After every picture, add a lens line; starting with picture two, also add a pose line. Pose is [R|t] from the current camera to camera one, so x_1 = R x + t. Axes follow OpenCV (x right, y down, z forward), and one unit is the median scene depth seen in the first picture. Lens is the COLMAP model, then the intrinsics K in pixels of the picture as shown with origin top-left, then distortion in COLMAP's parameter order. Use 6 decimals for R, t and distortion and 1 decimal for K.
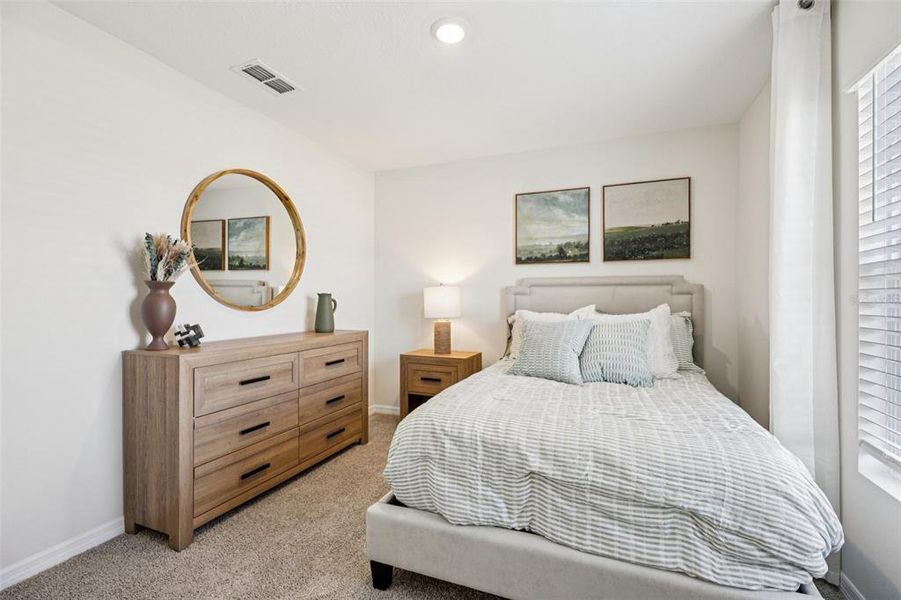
lens RADIAL K [[399.6, 0, 452.3], [0, 399.6, 300.9], [0, 0, 1]] dist [-0.004466, 0.000161]
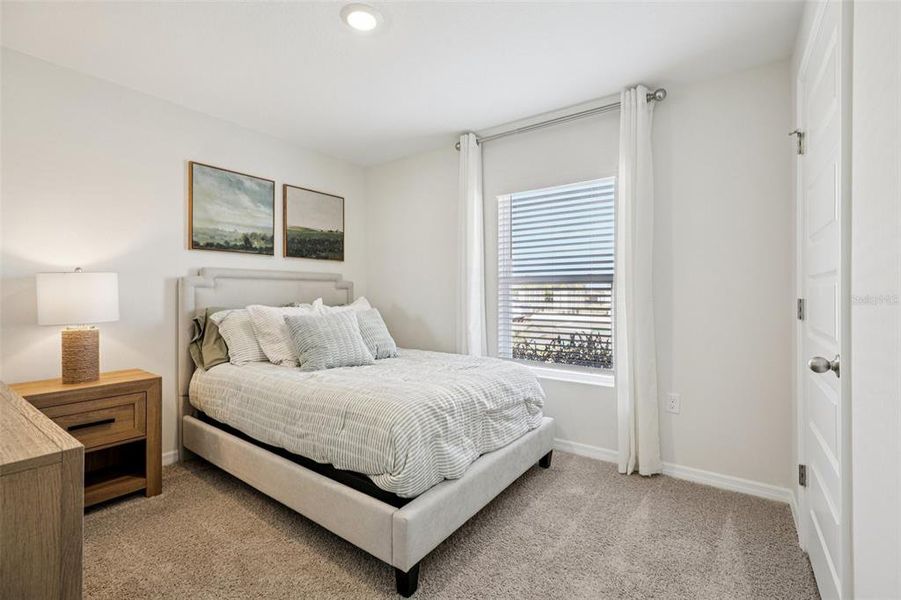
lens RADIAL K [[399.6, 0, 453.1], [0, 399.6, 294.5], [0, 0, 1]] dist [-0.004466, 0.000161]
pose [[0.234642, -0.003806, 0.972074, -0.519467], [0.004062, 0.999987, 0.002935, -0.001450], [-0.972073, 0.003259, 0.234654, 0.323072]]
